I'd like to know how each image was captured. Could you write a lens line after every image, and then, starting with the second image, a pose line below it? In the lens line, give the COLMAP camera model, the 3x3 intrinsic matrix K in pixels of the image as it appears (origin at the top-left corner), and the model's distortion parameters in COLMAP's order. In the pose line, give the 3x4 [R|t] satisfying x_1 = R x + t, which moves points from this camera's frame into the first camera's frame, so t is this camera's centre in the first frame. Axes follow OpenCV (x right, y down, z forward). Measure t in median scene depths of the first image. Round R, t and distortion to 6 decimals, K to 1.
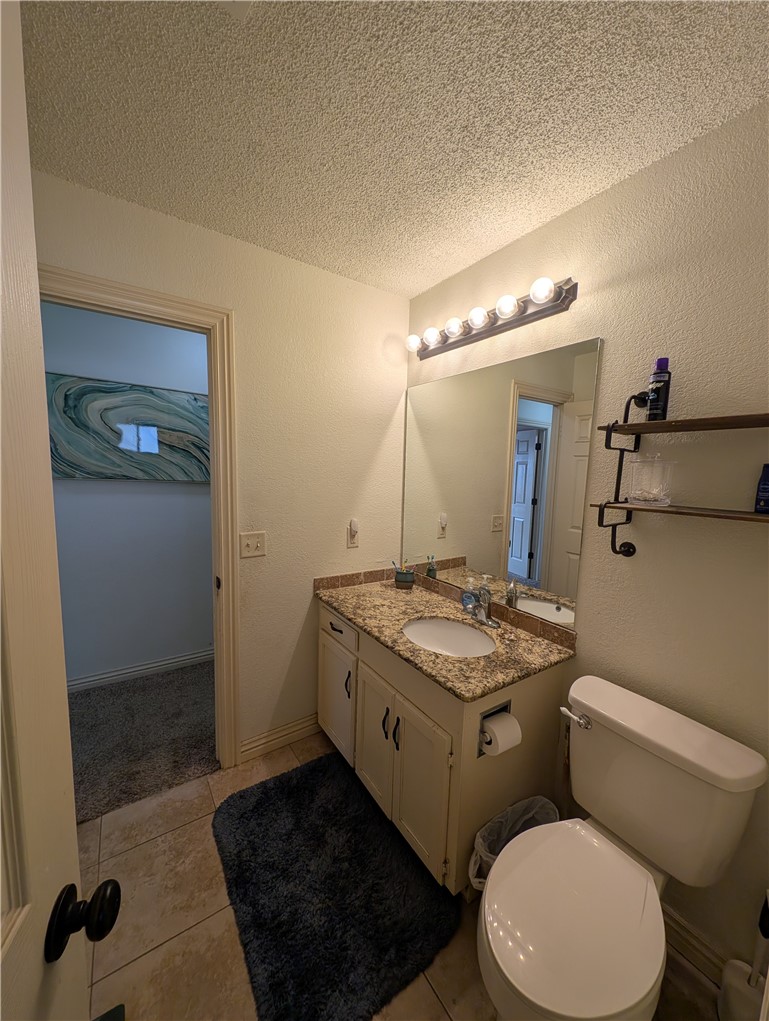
lens RADIAL K [[379.8, 0, 385.4], [0, 379.8, 516.6], [0, 0, 1]] dist [0.000277, -0.000914]
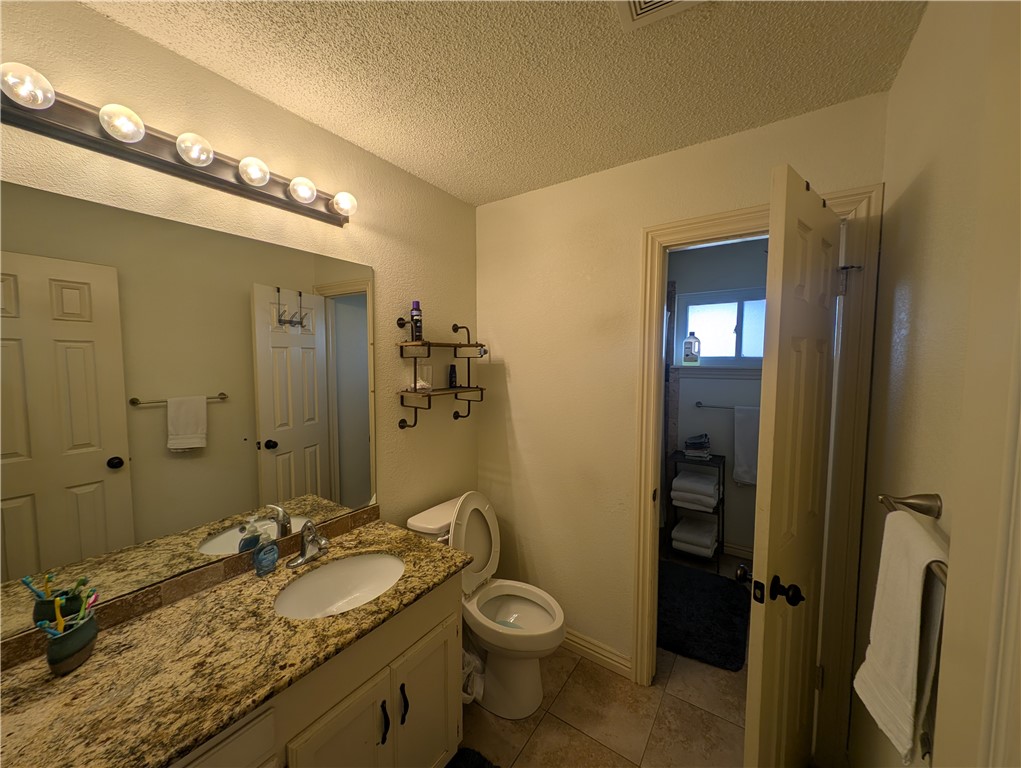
lens RADIAL K [[379.8, 0, 514.3], [0, 379.8, 385.5], [0, 0, 1]] dist [0.000277, -0.000914]
pose [[-0.371231, -0.097625, 0.923394, -0.662514], [0.095244, 0.985209, 0.142451, -0.176567], [-0.923643, 0.140830, -0.356442, 0.865675]]
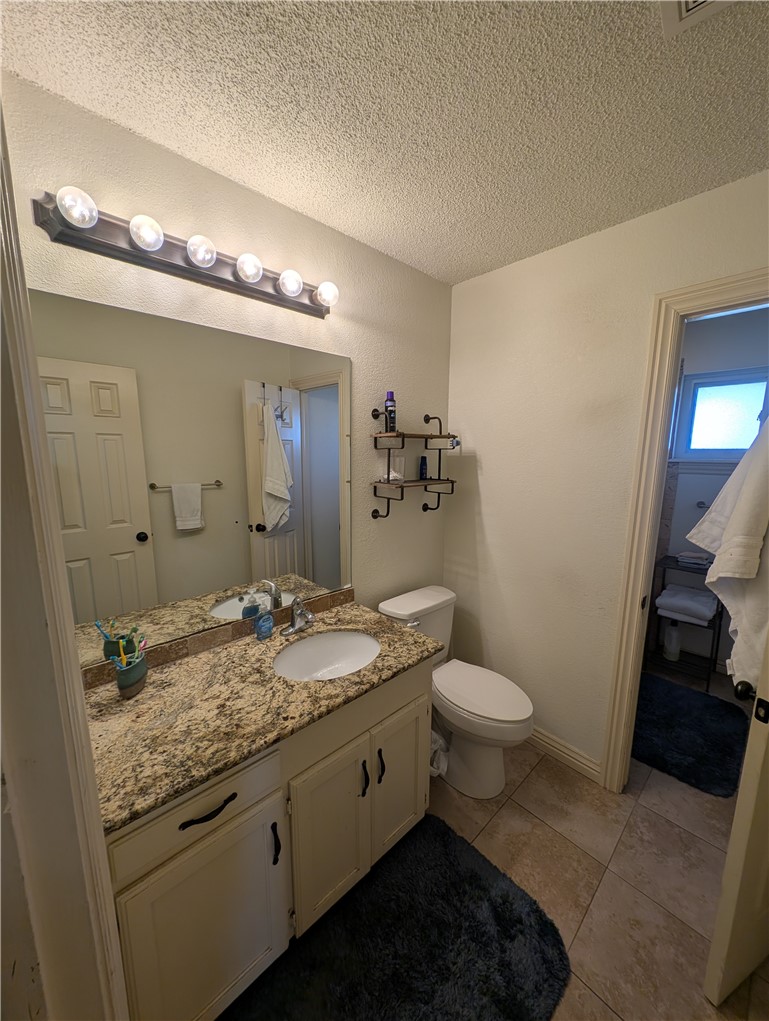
lens RADIAL K [[379.8, 0, 387.6], [0, 379.8, 515.2], [0, 0, 1]] dist [0.000277, -0.000914]
pose [[-0.161805, -0.195918, 0.967179, -0.645612], [0.105695, 0.971015, 0.214377, -0.176720], [-0.981146, 0.136914, -0.136408, 0.910333]]
